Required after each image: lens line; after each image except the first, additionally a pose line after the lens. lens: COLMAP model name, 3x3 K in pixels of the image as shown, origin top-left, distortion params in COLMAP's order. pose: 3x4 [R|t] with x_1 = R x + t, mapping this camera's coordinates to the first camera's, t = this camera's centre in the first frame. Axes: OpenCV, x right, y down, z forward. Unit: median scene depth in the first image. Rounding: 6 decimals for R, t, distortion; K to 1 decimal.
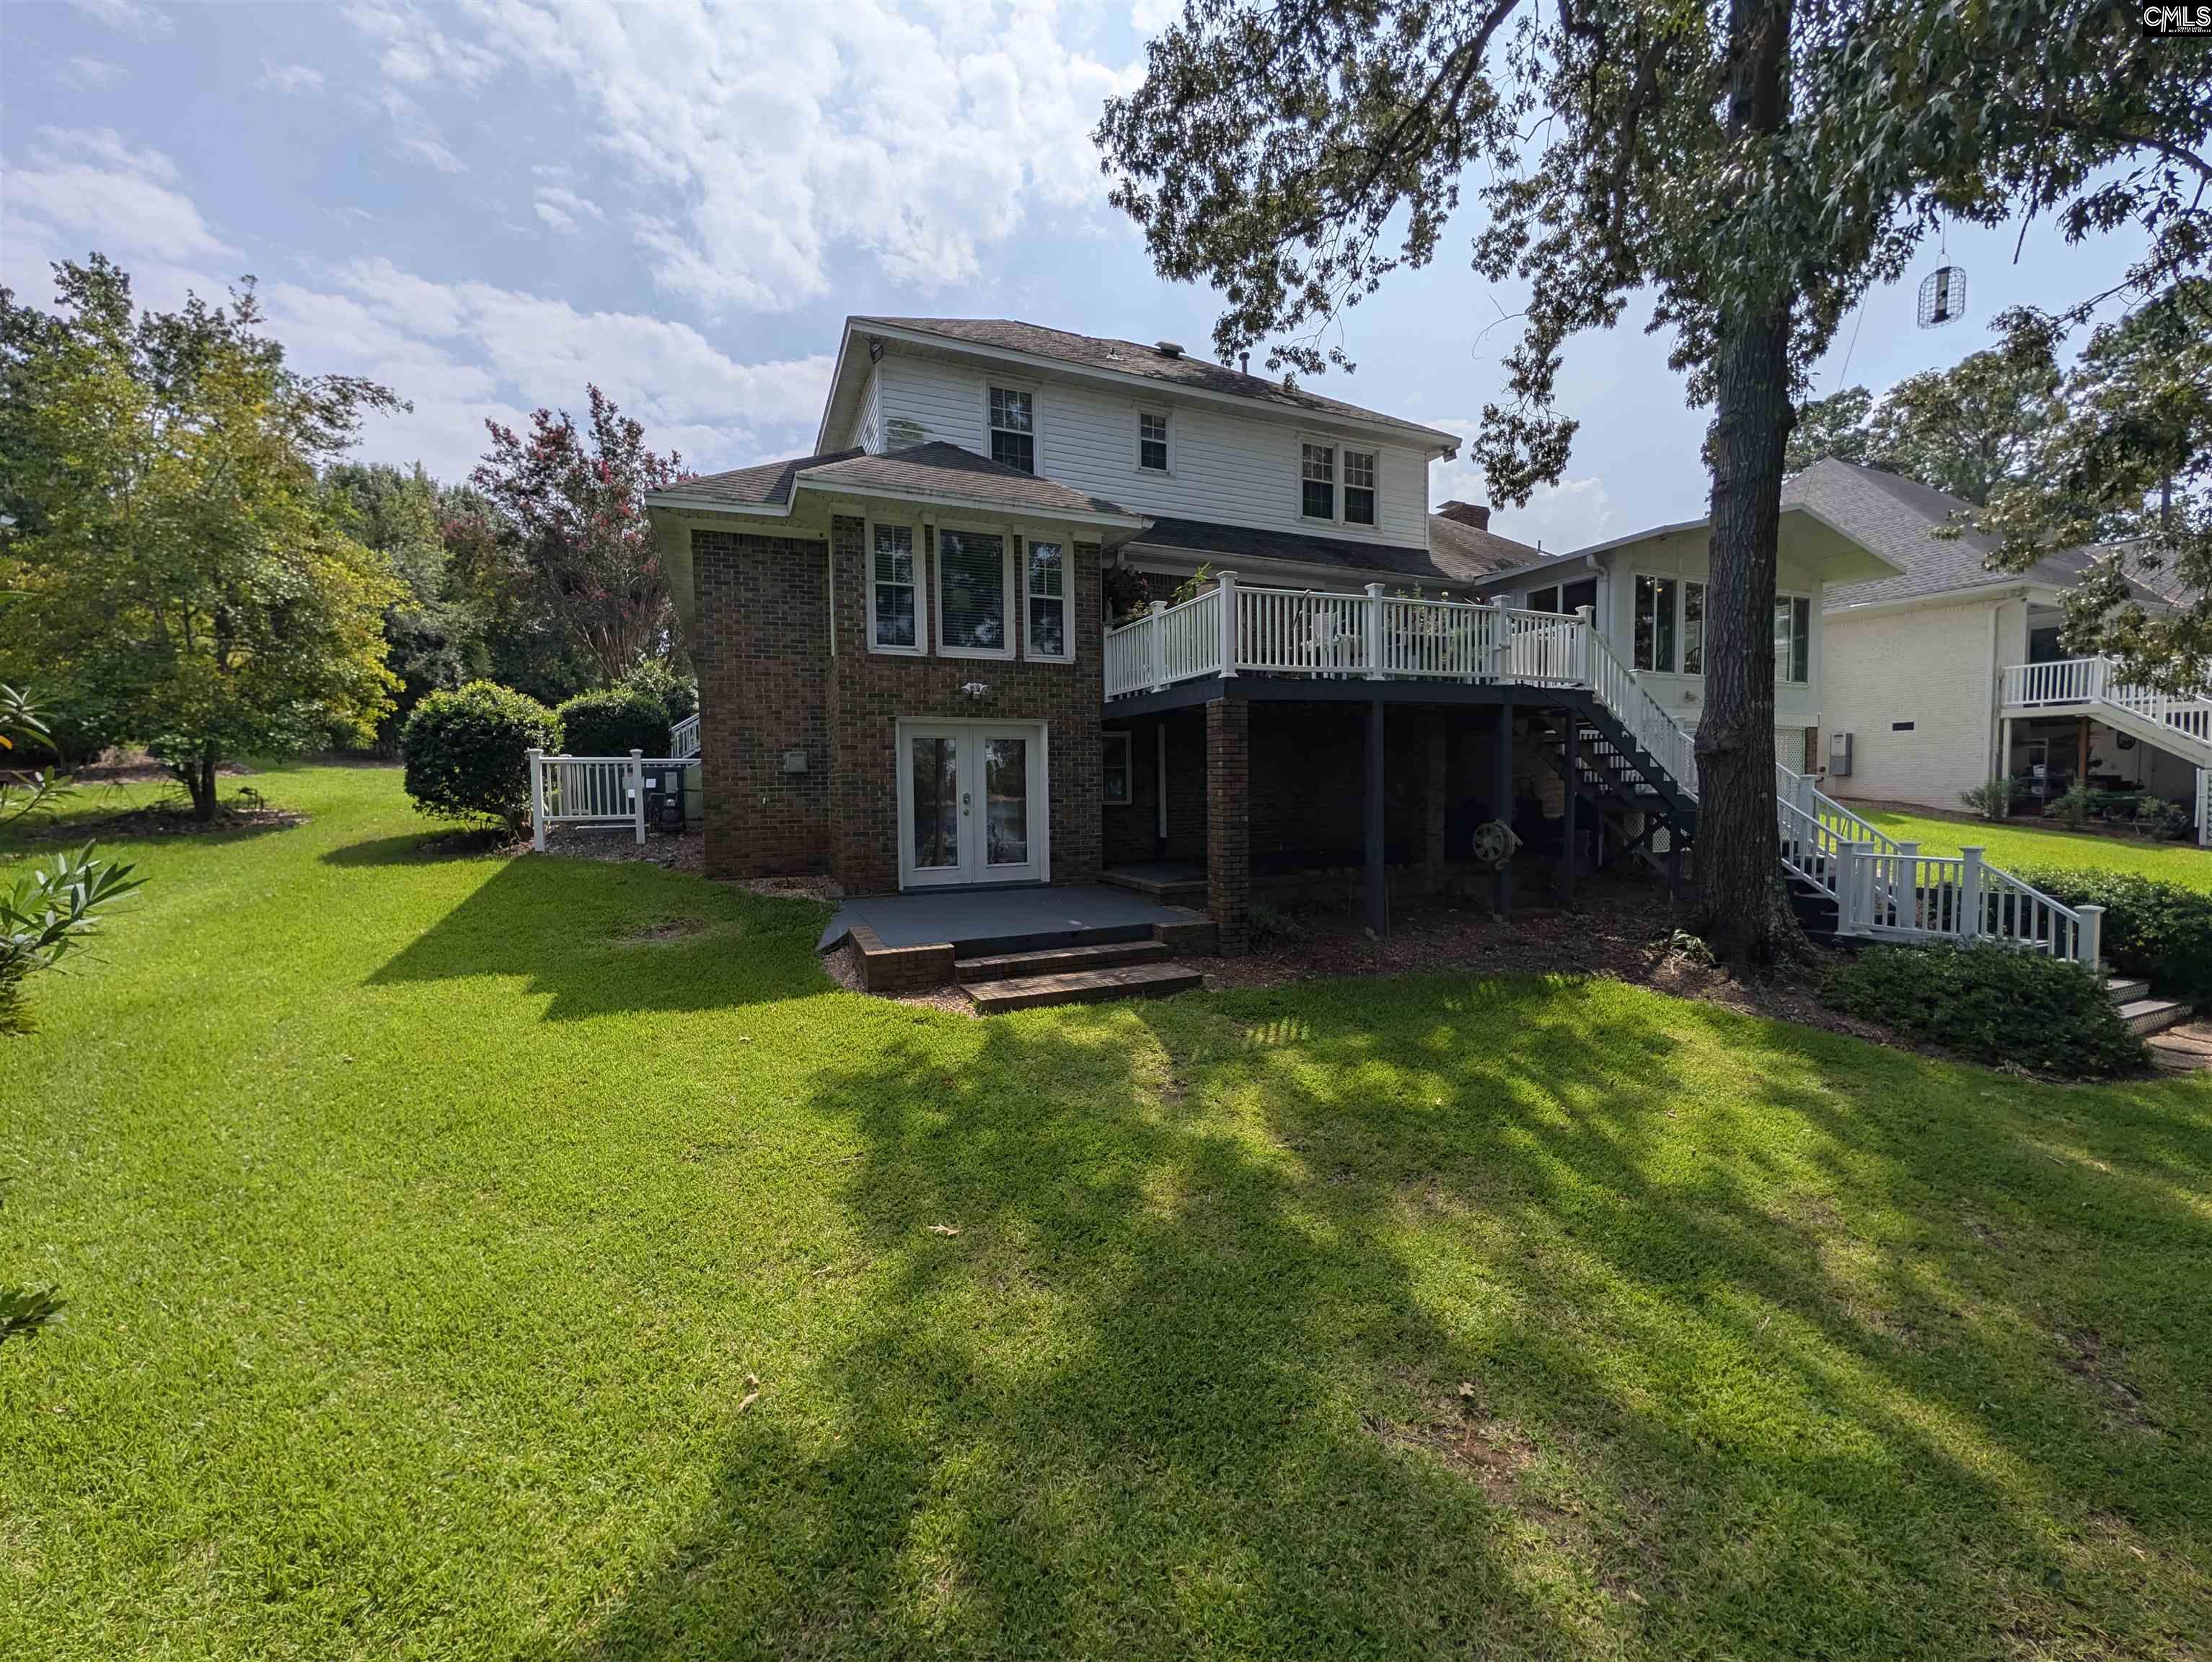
lens RADIAL K [[855.4, 0, 1108.6], [0, 855.4, 831.6], [0, 0, 1]] dist [-0.000297, -0.000266]
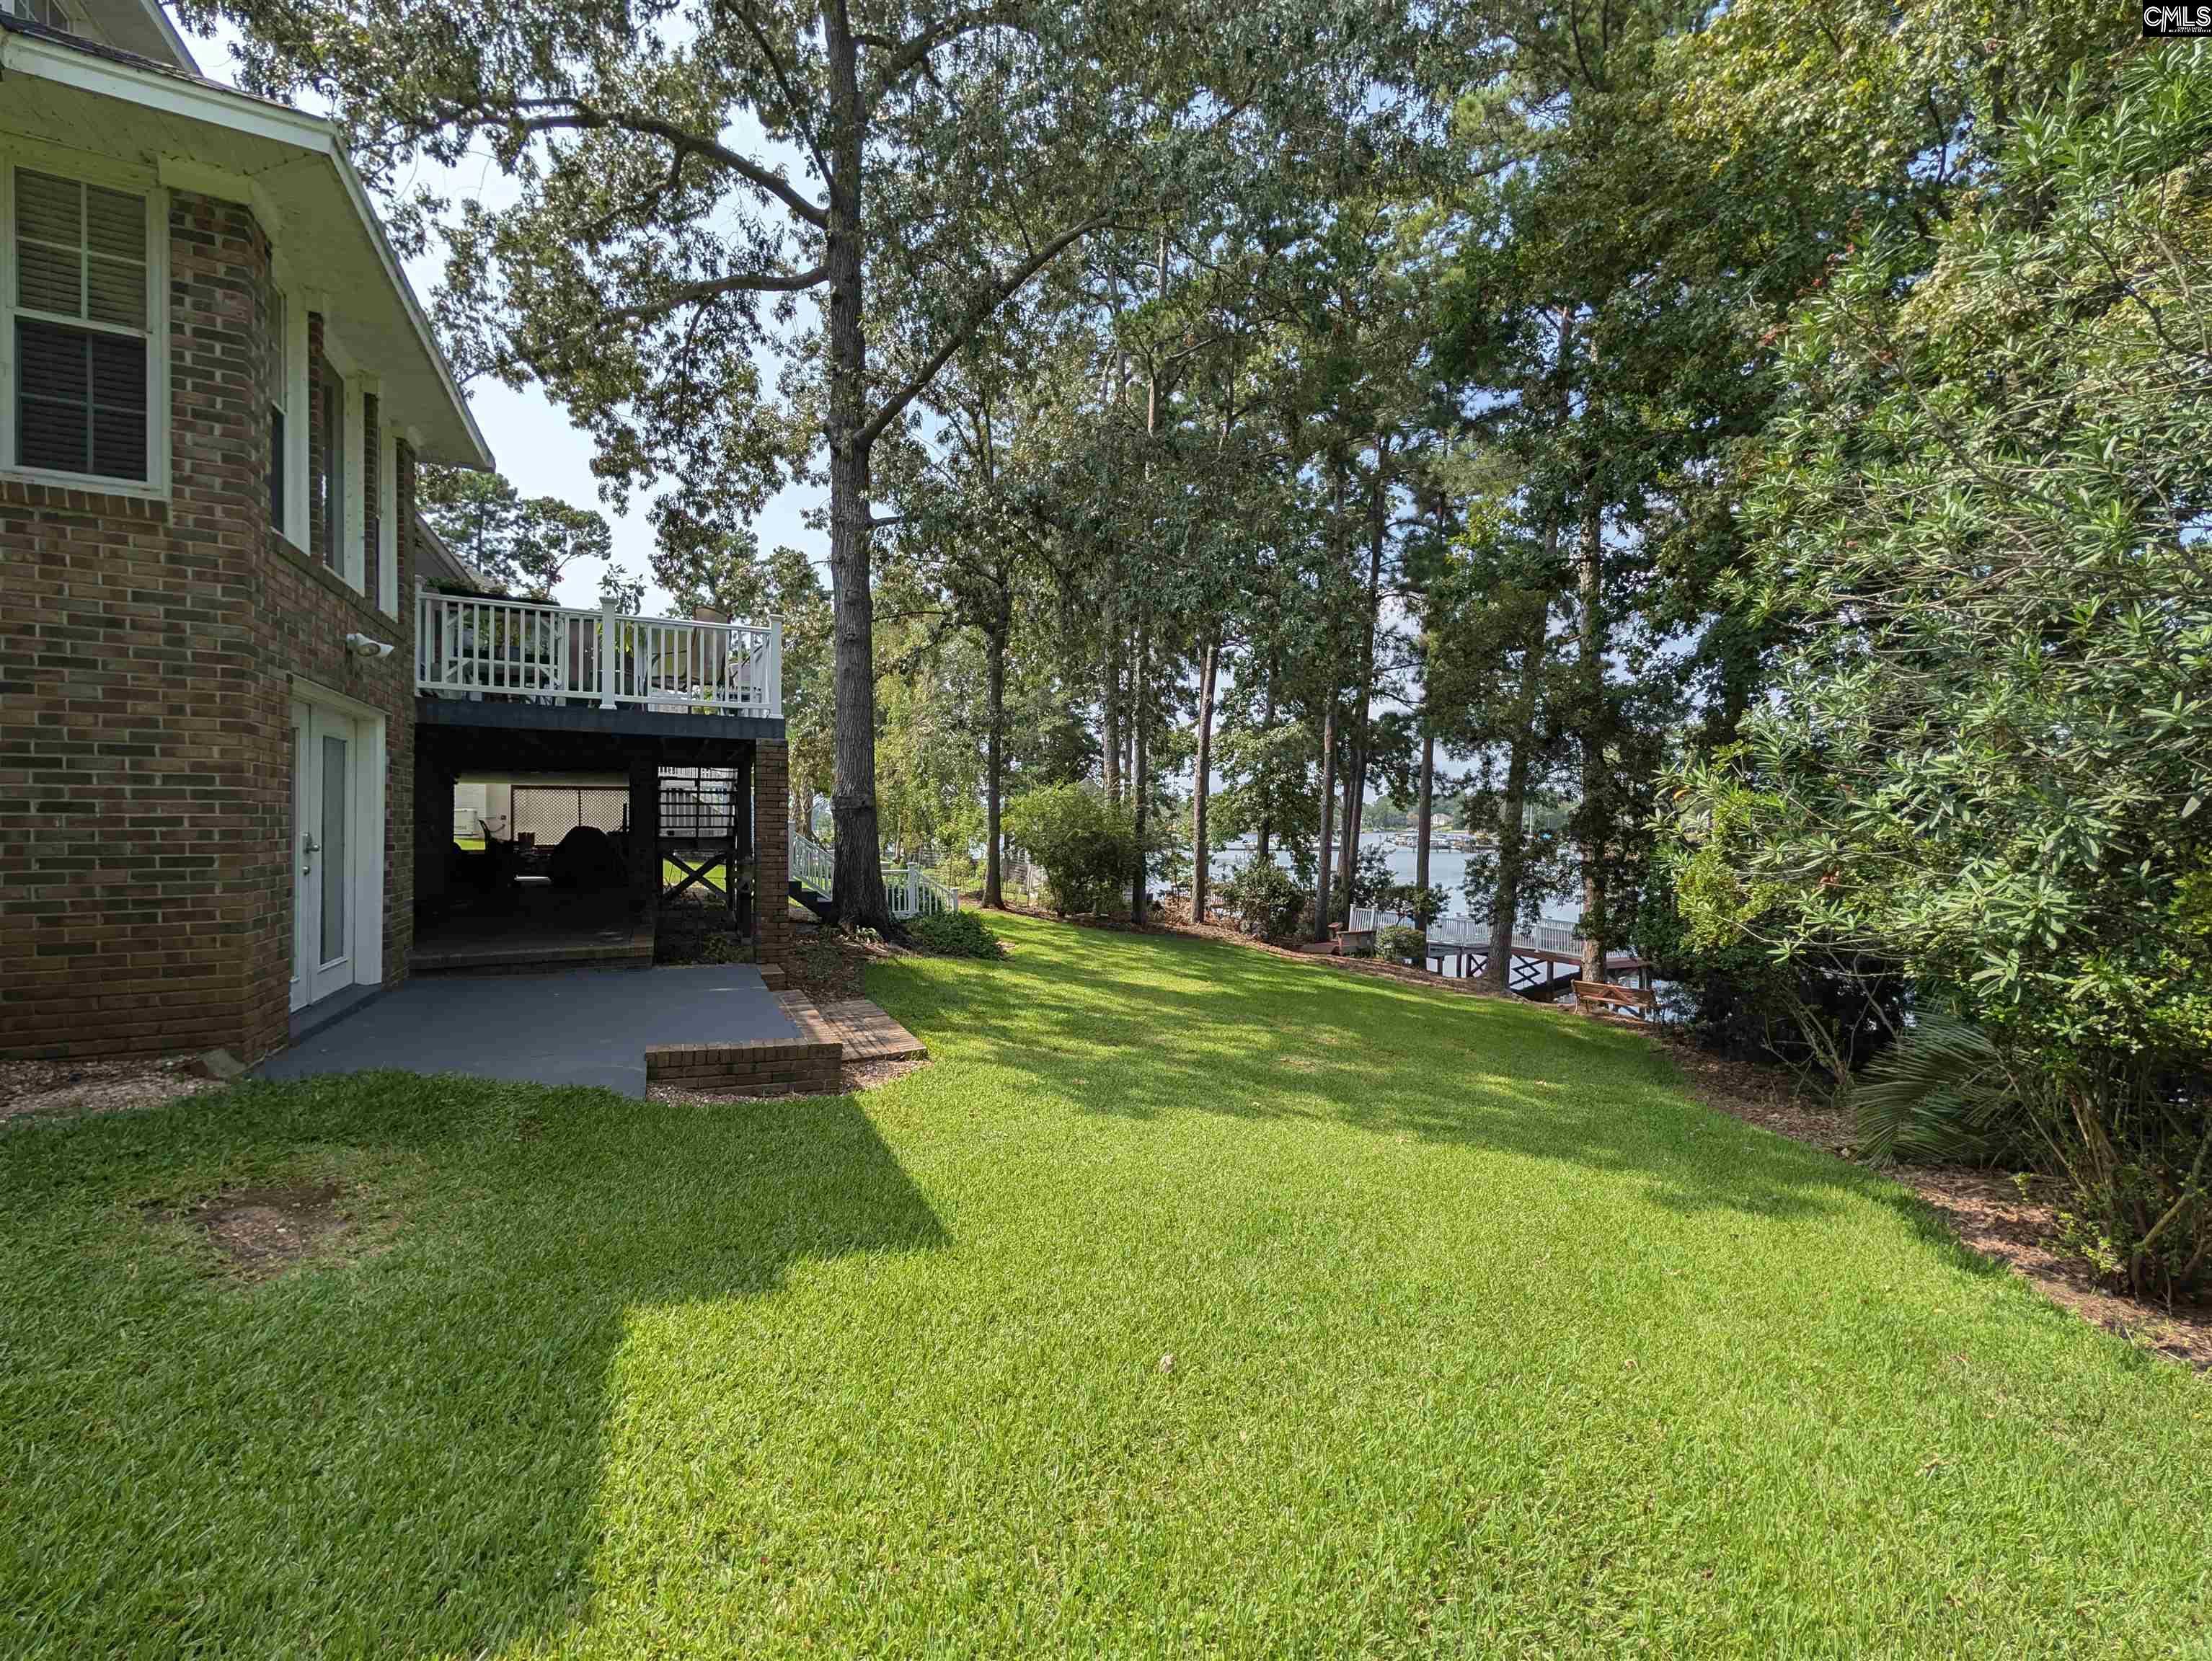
lens RADIAL K [[862.7, 0, 1105.3], [0, 862.7, 821.6], [0, 0, 1]] dist [-0.000300, -0.000351]
pose [[-0.060762, 0.016277, 0.998020, -1.637977], [0.049801, 0.998671, -0.013255, -0.048956], [-0.996909, 0.048897, -0.061492, 1.226201]]
